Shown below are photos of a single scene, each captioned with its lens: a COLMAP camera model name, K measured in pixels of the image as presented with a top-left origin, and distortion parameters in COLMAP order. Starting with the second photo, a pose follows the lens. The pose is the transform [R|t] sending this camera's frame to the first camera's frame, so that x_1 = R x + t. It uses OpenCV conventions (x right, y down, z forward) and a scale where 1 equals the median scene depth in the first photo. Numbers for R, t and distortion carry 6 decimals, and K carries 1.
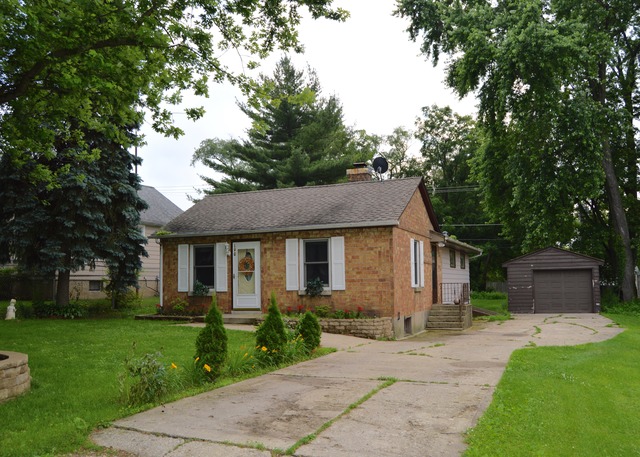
lens RADIAL K [[620.1, 0, 320.0], [0, 620.1, 228.5], [0, 0, 1]] dist [-0.078355, -0.000093]
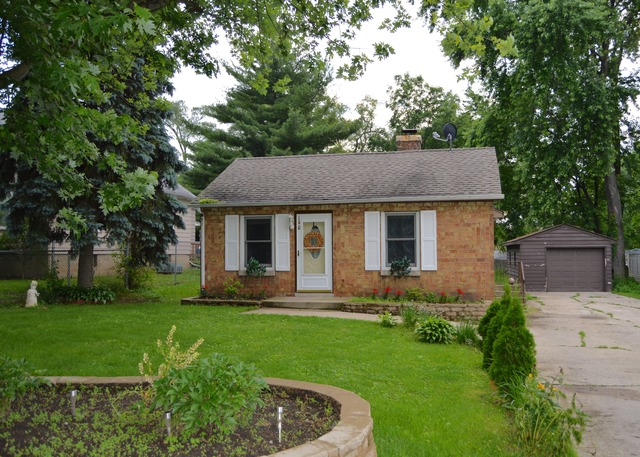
lens RADIAL K [[620.1, 0, 320.0], [0, 620.1, 228.5], [0, 0, 1]] dist [-0.078355, -0.000093]
pose [[0.984400, 0.016974, 0.175125, -0.259870], [-0.025287, 0.998651, 0.045350, 0.002621], [-0.174119, -0.049071, 0.983501, 0.144969]]
